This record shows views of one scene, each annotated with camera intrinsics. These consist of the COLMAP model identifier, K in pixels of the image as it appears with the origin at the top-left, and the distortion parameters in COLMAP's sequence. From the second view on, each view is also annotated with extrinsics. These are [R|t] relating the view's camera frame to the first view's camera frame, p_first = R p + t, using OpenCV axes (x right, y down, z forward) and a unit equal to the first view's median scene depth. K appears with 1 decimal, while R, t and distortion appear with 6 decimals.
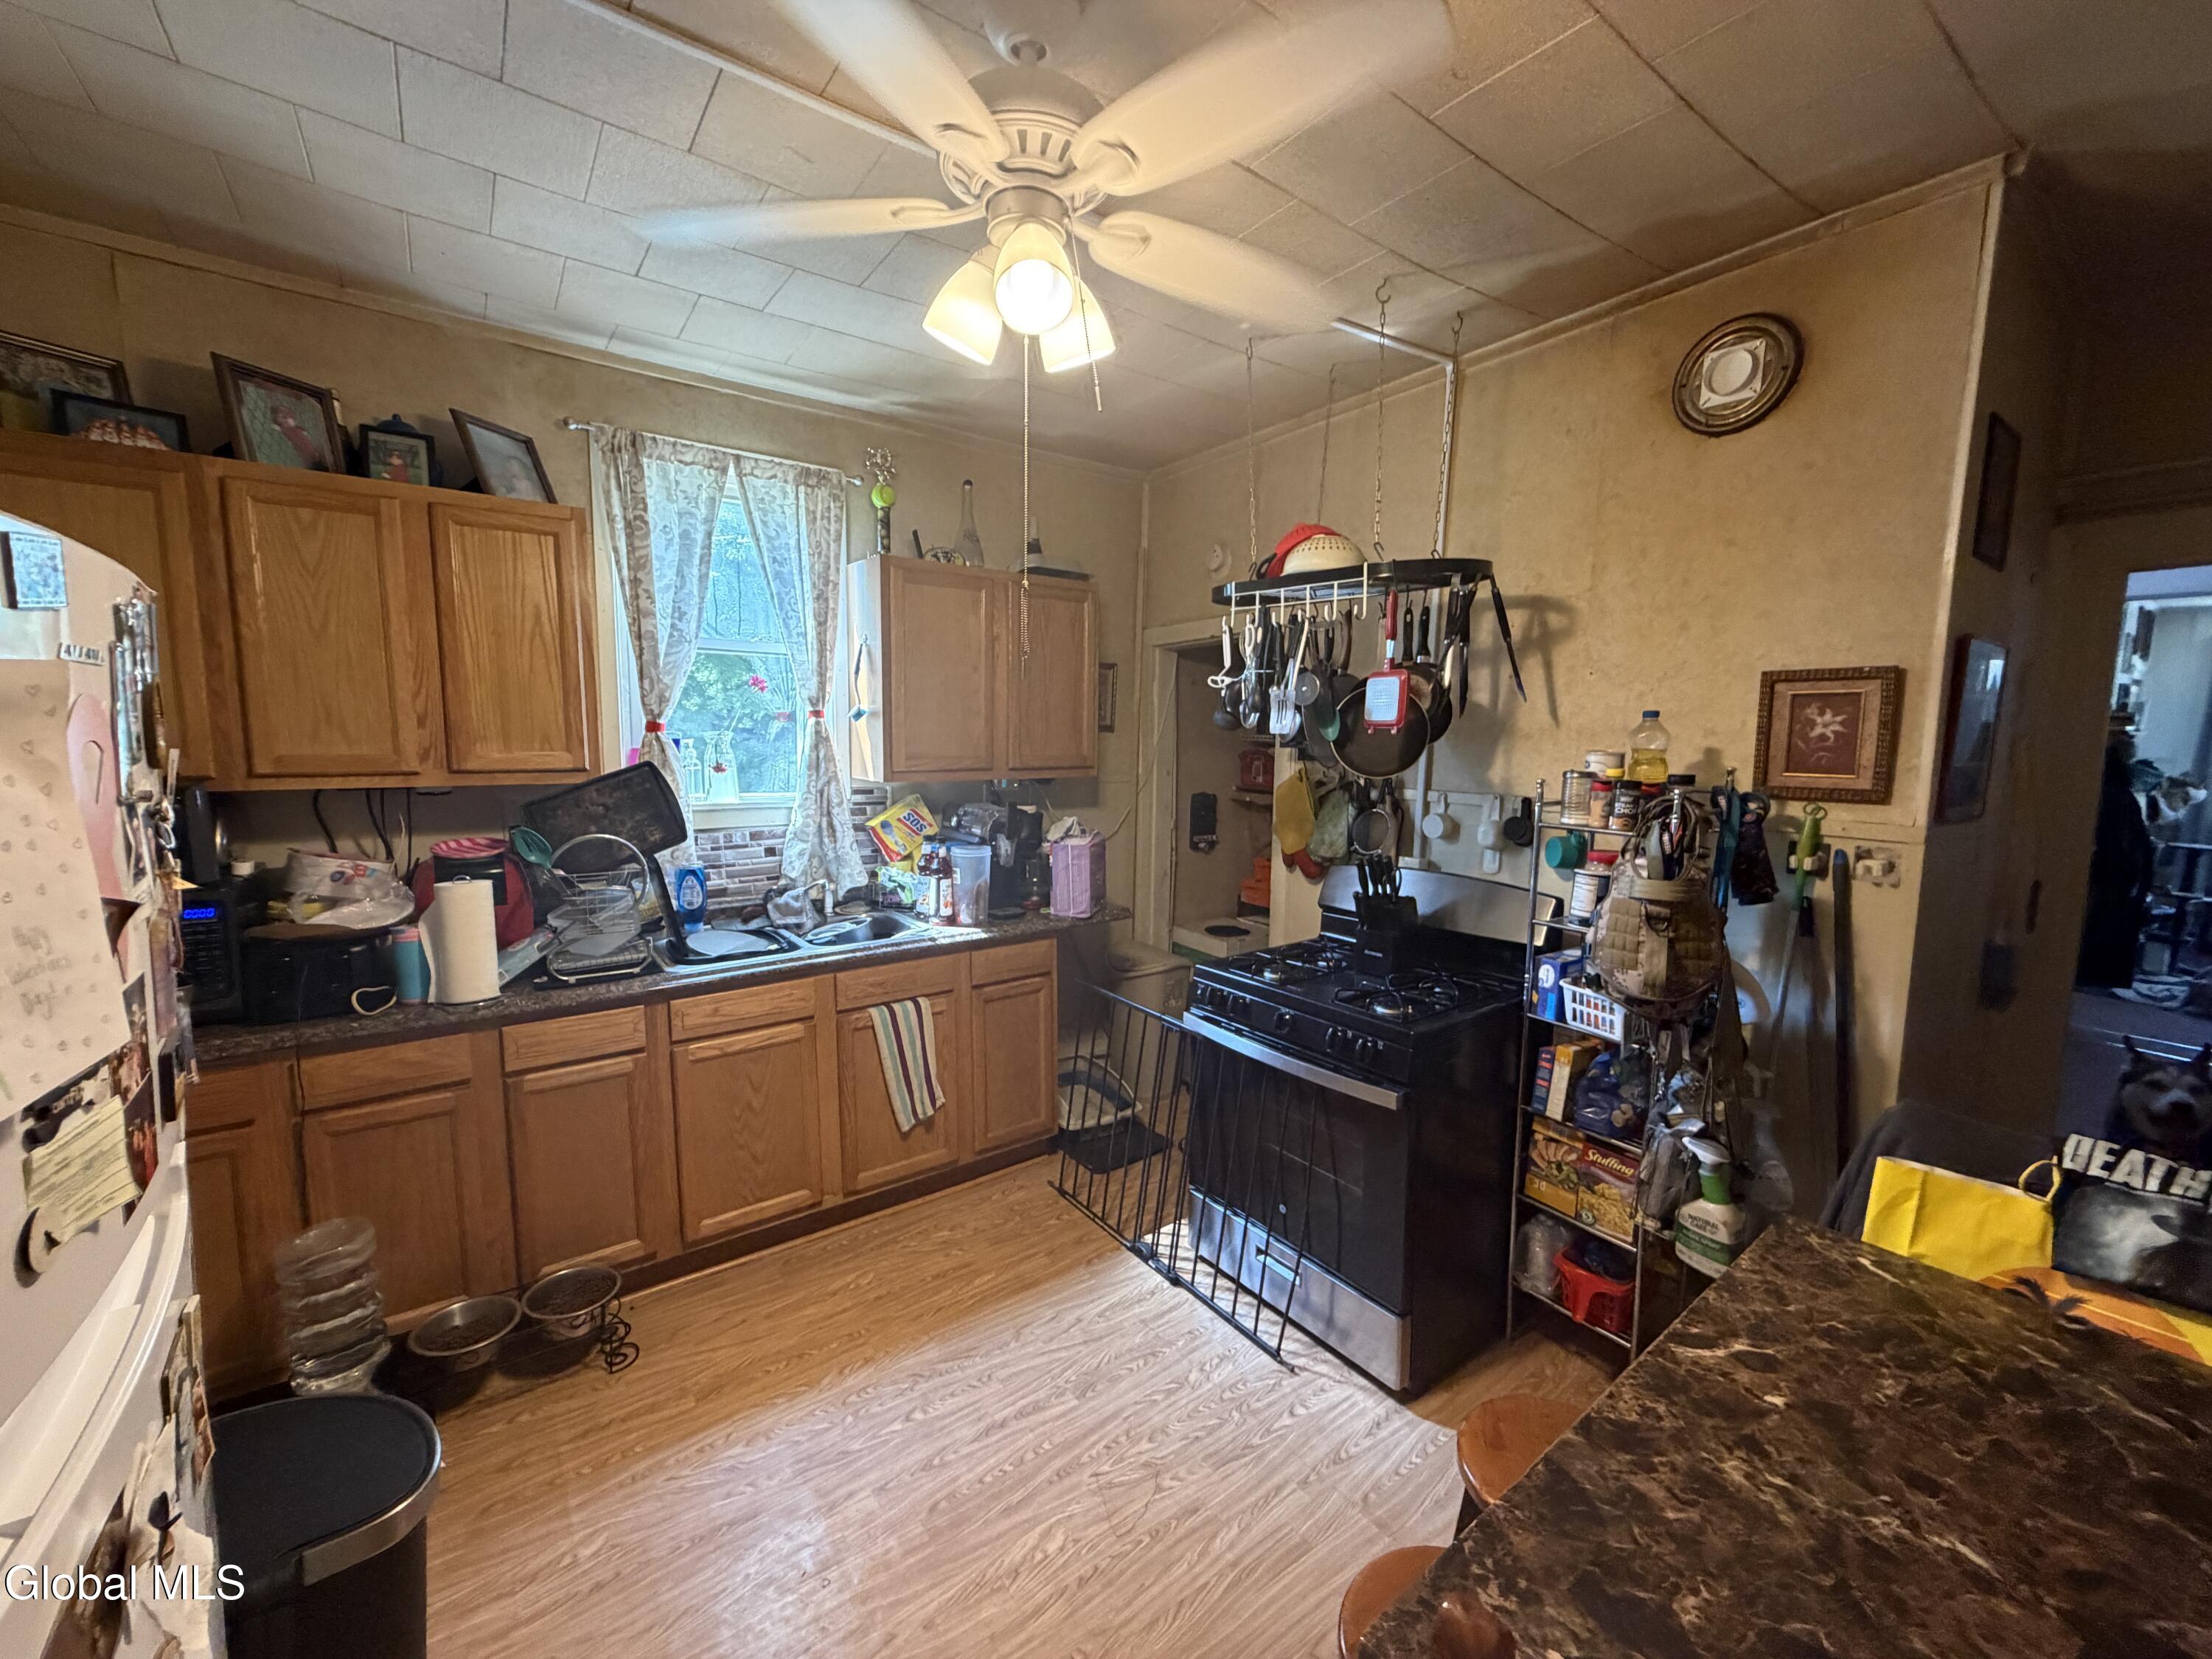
lens RADIAL K [[894.2, 0, 1108.4], [0, 894.2, 830.3], [0, 0, 1]] dist [0.001342, 0.000203]
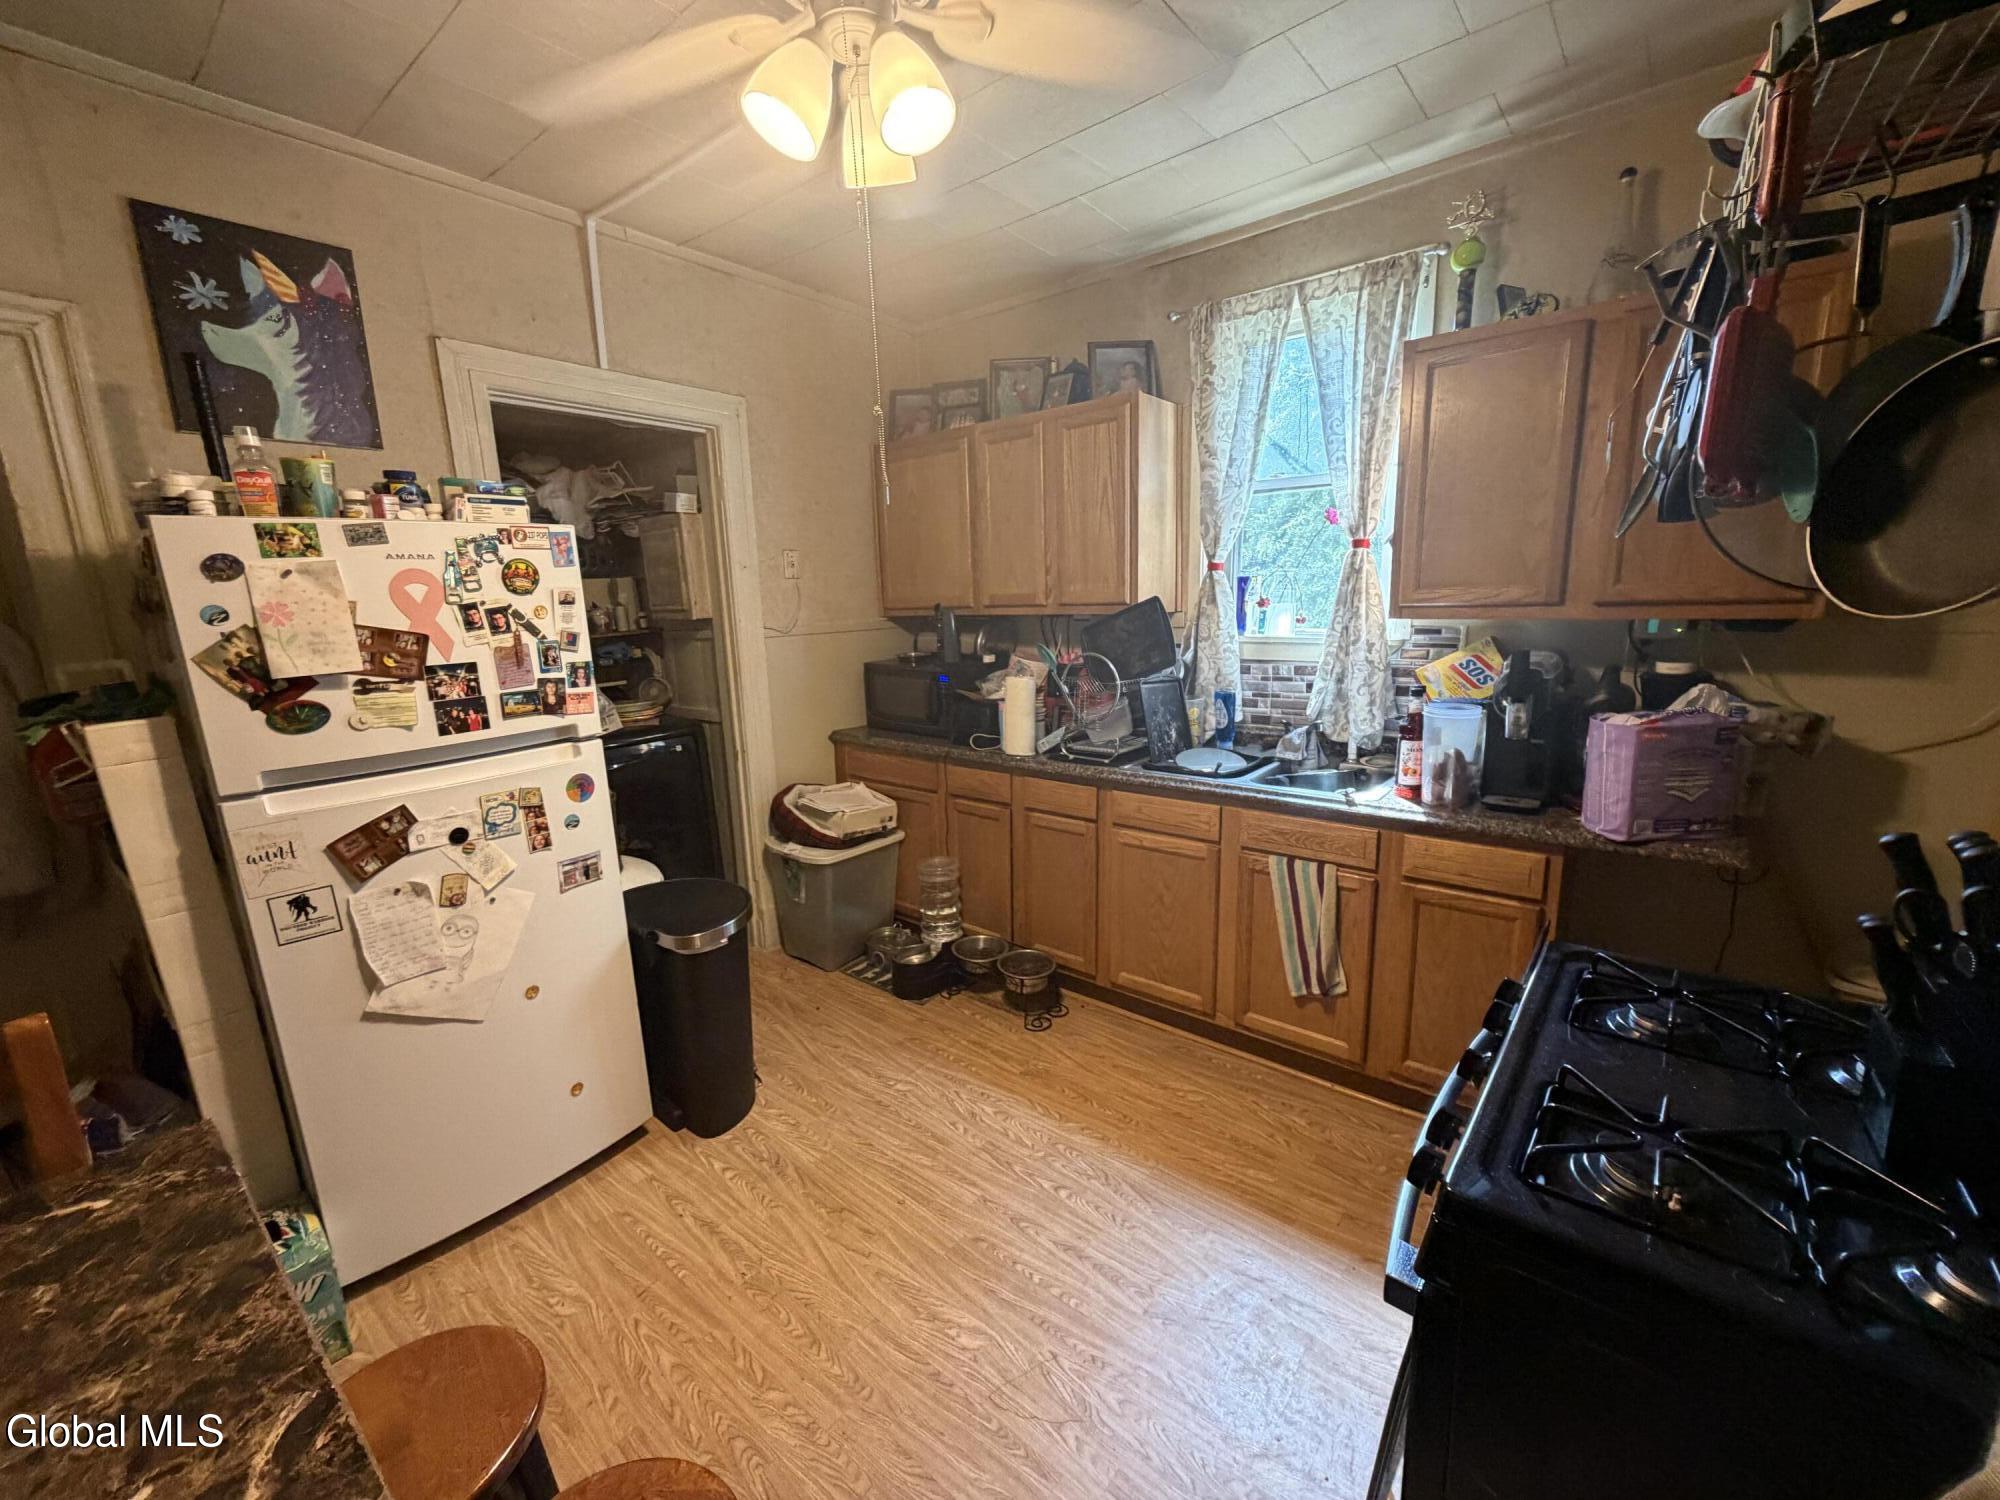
lens RADIAL K [[808.5, 0, 1002.2], [0, 808.5, 750.8], [0, 0, 1]] dist [0.001342, 0.000203]
pose [[0.224700, 0.171044, -0.959299, 0.544507], [-0.075305, 0.984578, 0.157912, -0.030066], [0.971514, 0.036757, 0.234115, 0.578375]]
